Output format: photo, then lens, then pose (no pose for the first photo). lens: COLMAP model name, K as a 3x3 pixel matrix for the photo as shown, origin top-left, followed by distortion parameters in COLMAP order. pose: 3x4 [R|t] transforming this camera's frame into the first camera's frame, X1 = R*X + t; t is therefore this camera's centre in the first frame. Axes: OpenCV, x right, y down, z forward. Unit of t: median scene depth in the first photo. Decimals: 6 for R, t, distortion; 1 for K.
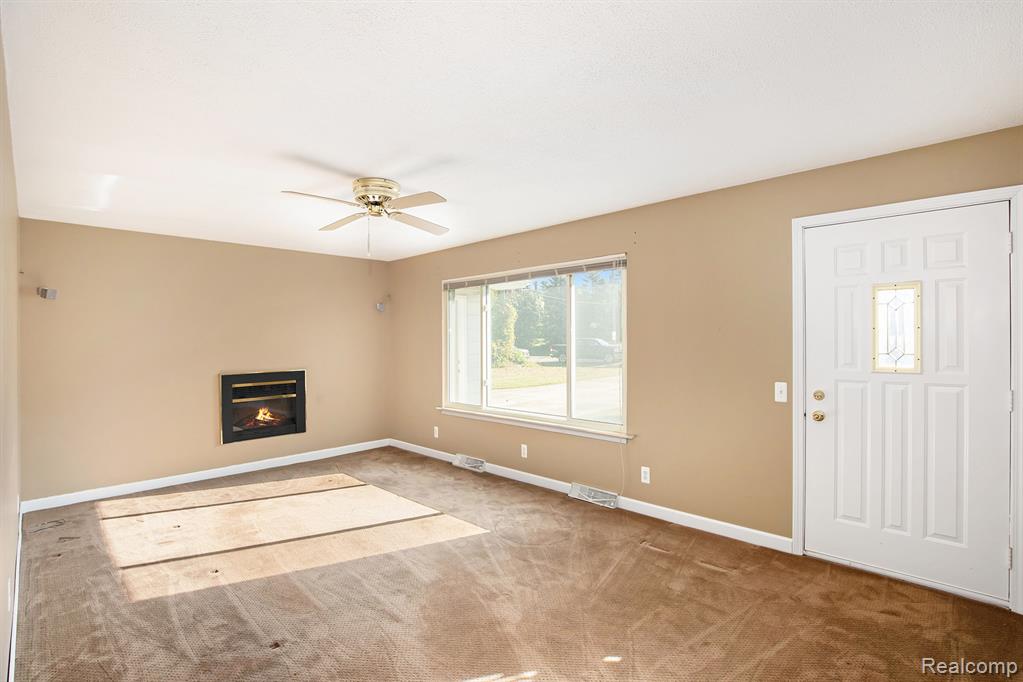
lens RADIAL K [[472.5, 0, 510.0], [0, 472.5, 343.4], [0, 0, 1]] dist [-0.045899, 0.012545]
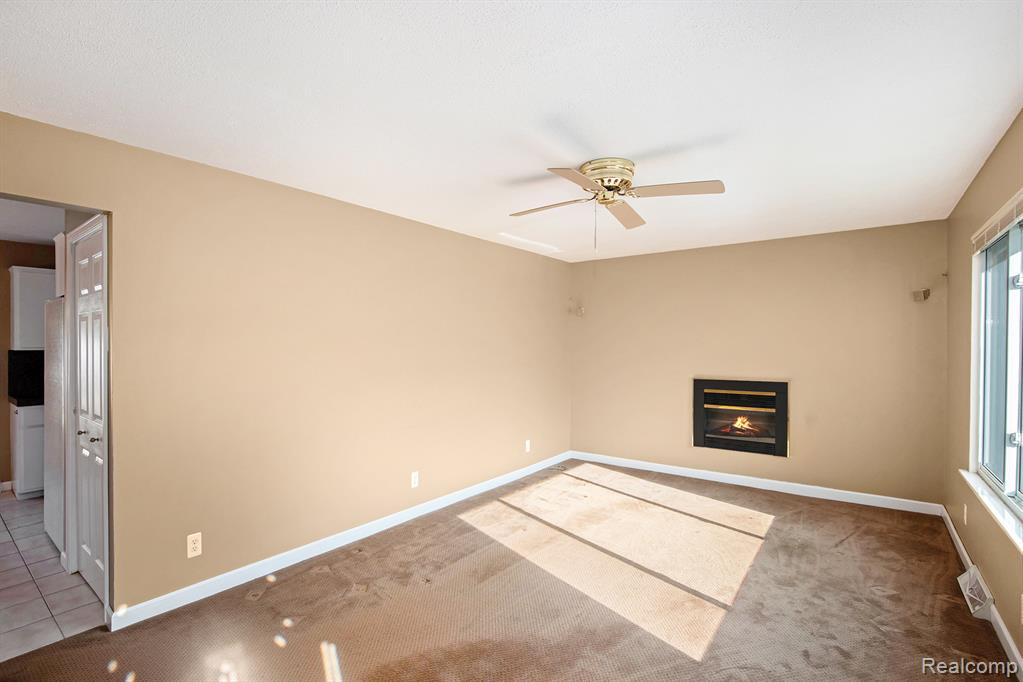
lens RADIAL K [[480.7, 0, 508.0], [0, 480.7, 336.9], [0, 0, 1]] dist [-0.020894, 0.000027]
pose [[0.113609, -0.012242, -0.993450, 0.399338], [-0.007206, 0.999888, -0.013145, -0.007157], [0.993499, 0.008653, 0.113508, 0.495560]]
